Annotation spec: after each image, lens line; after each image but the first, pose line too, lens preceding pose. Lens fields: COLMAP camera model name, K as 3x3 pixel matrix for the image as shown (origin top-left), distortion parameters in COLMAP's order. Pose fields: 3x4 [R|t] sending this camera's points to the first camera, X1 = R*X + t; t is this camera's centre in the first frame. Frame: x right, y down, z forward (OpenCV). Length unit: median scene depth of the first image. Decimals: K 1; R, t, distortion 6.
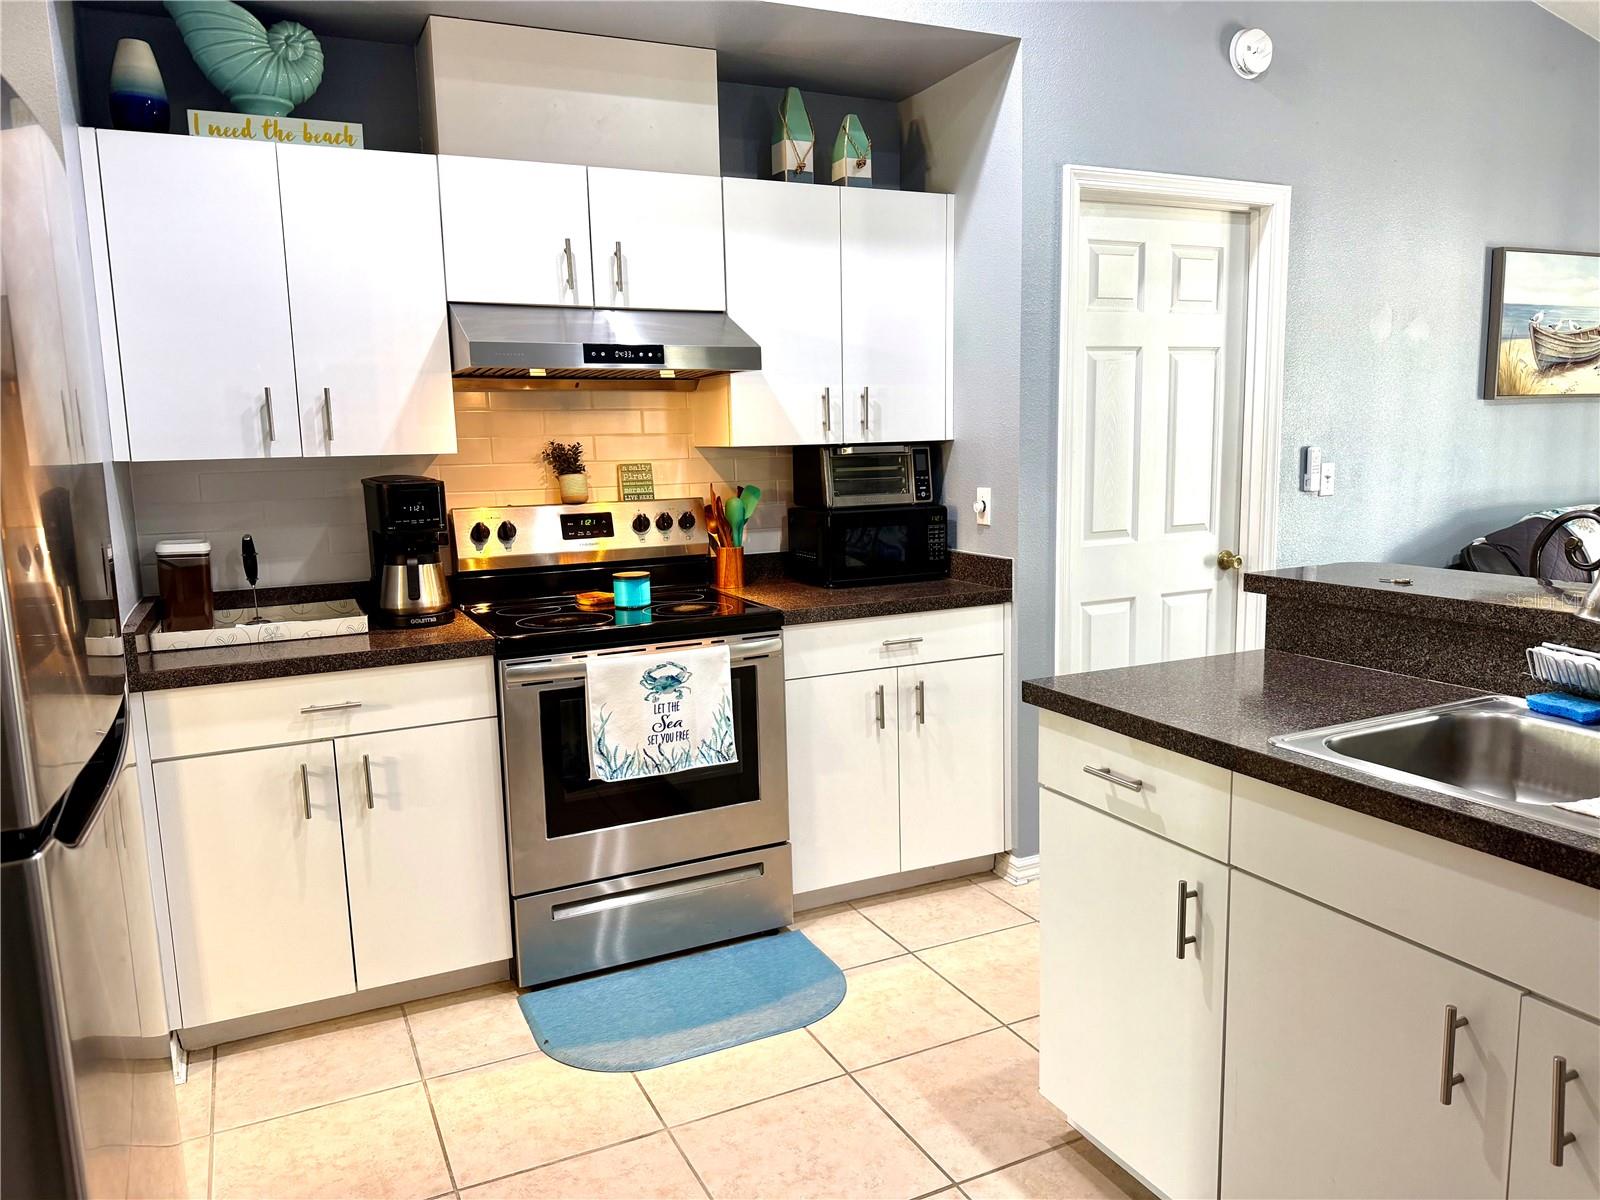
lens RADIAL K [[1126.9, 0, 800.0], [0, 1126.9, 600.0], [0, 0, 1]] dist [0.128432, -0.212164]
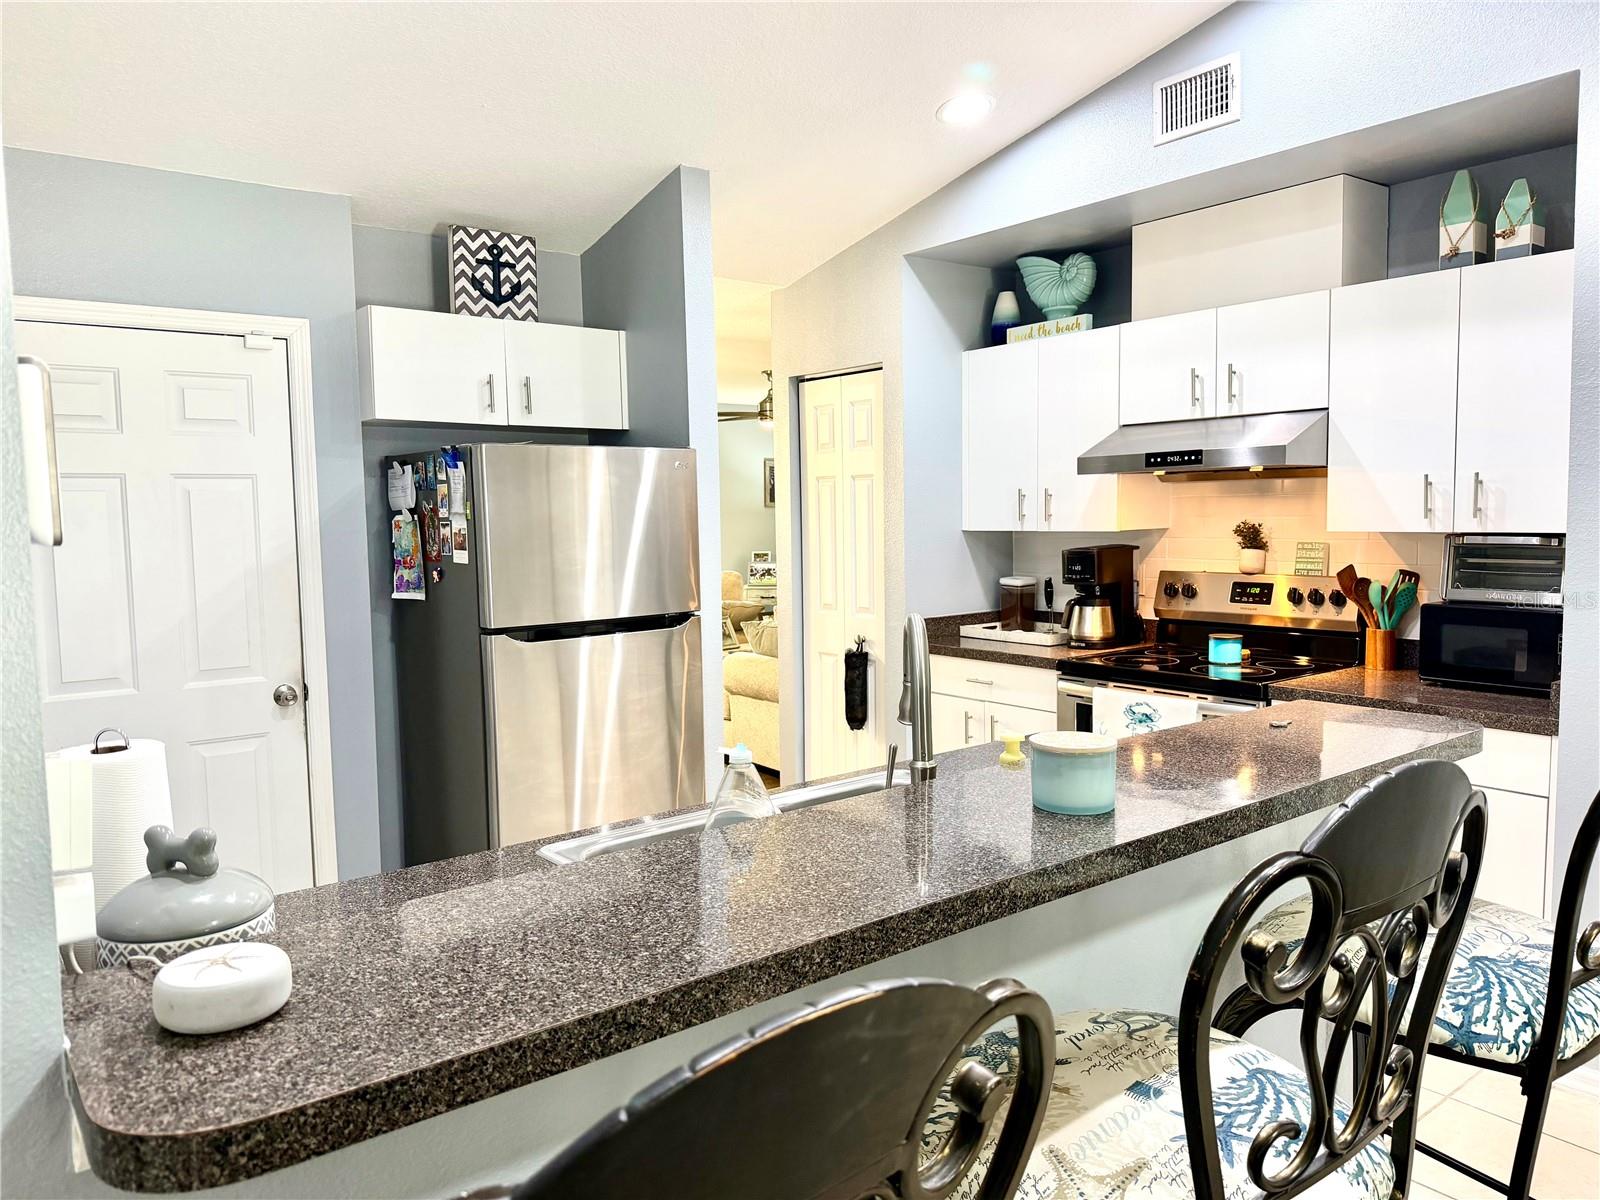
lens RADIAL K [[1126.9, 0, 800.0], [0, 1126.9, 600.0], [0, 0, 1]] dist [0.128432, -0.212164]
pose [[0.210752, 0.098482, -0.972566, 0.886051], [-0.130149, 0.988882, 0.071931, -0.084940], [0.968837, 0.111419, 0.221226, 0.288196]]
